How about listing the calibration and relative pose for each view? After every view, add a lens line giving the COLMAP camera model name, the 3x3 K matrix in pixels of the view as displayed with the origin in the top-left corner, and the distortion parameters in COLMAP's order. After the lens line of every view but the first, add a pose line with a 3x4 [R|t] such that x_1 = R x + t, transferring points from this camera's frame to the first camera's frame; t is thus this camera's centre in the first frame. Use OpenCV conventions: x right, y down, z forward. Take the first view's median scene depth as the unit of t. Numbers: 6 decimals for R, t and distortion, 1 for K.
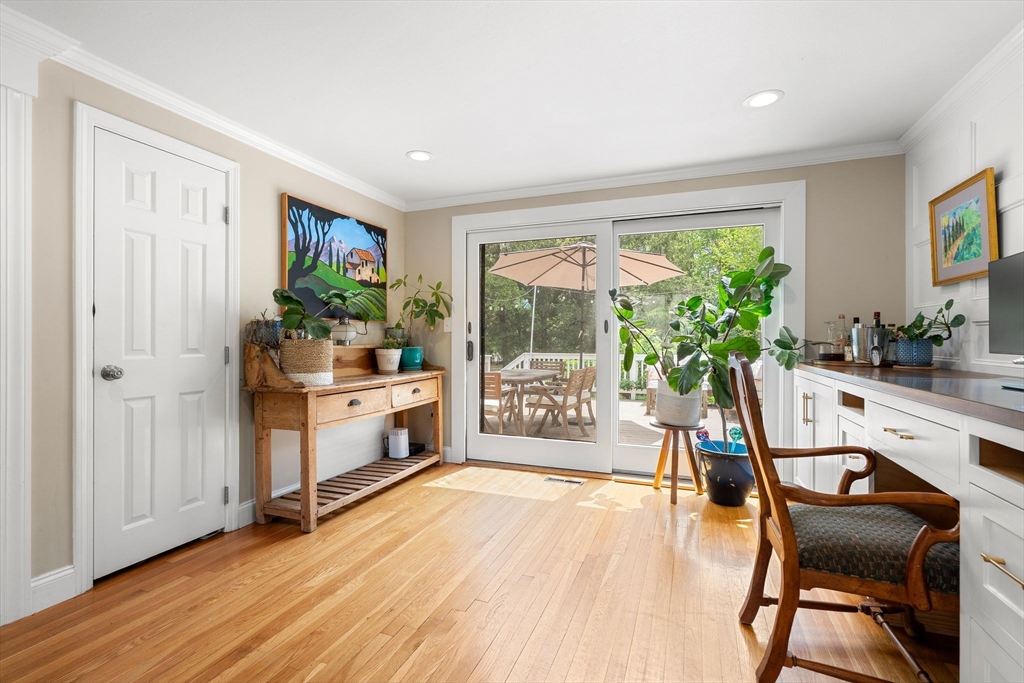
lens RADIAL K [[466.4, 0, 512.0], [0, 466.4, 341.5], [0, 0, 1]] dist [-0.004157, 0.000373]
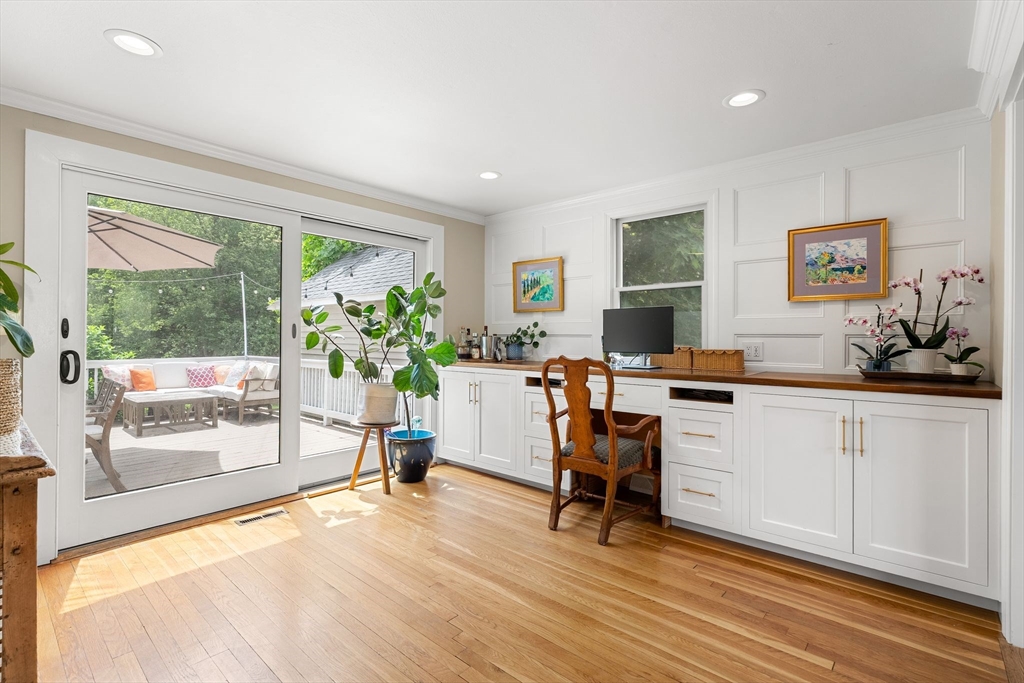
lens RADIAL K [[472.6, 0, 507.7], [0, 472.6, 337.3], [0, 0, 1]] dist [-0.000941, 0.000098]
pose [[0.351713, 0.000353, 0.936108, -0.570617], [0.000870, 0.999999, -0.000704, -0.020955], [-0.936107, 0.001062, 0.351712, 0.324103]]
